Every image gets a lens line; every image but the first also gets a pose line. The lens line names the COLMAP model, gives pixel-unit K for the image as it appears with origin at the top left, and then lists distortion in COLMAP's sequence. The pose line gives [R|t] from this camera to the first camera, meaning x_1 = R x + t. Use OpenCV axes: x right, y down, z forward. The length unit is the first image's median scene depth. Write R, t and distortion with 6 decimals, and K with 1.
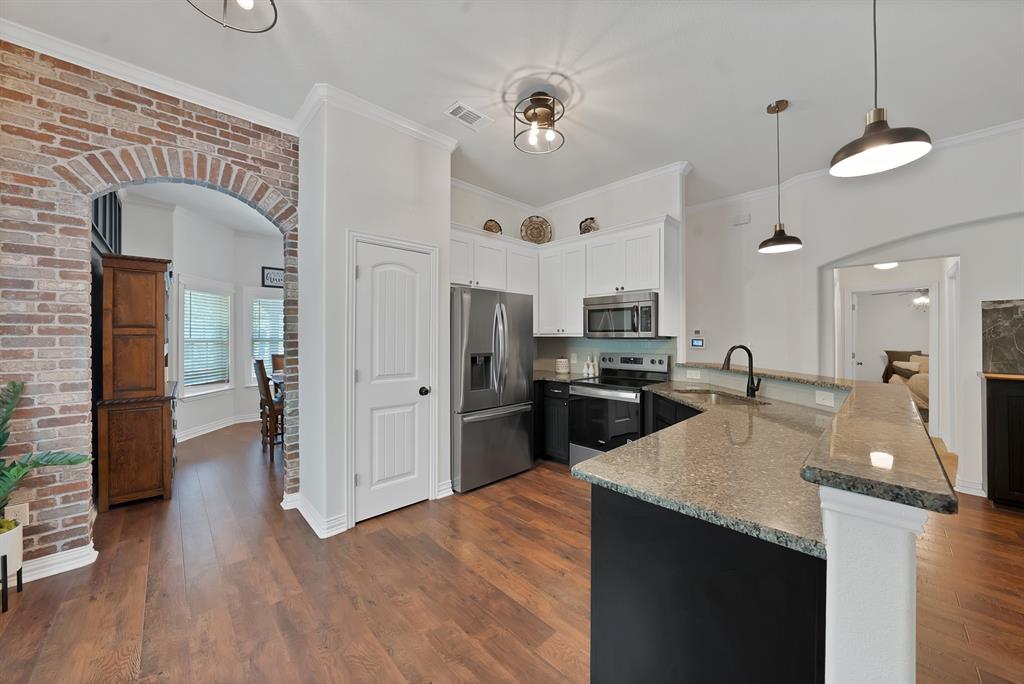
lens RADIAL K [[372.1, 0, 509.3], [0, 372.1, 337.9], [0, 0, 1]] dist [-0.007095, -0.000008]
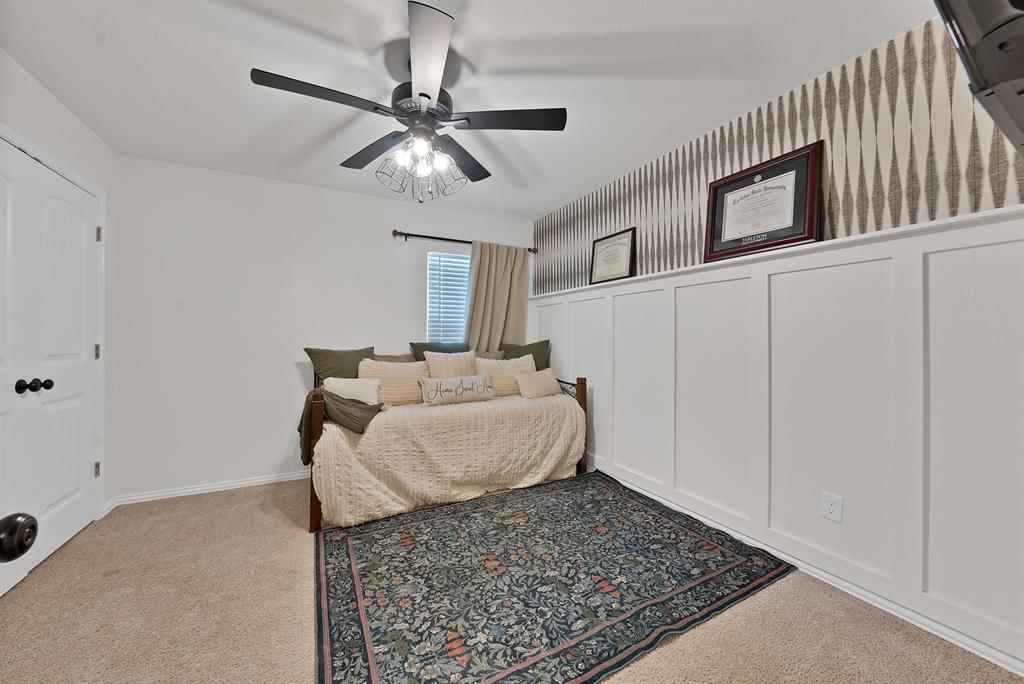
lens RADIAL K [[372.1, 0, 510.3], [0, 372.1, 335.8], [0, 0, 1]] dist [-0.007095, -0.000008]
pose [[0.274656, 0.007702, 0.961512, 0.760208], [-0.000517, 0.999969, -0.007862, 0.025013], [-0.961542, 0.001662, 0.274651, 0.743705]]
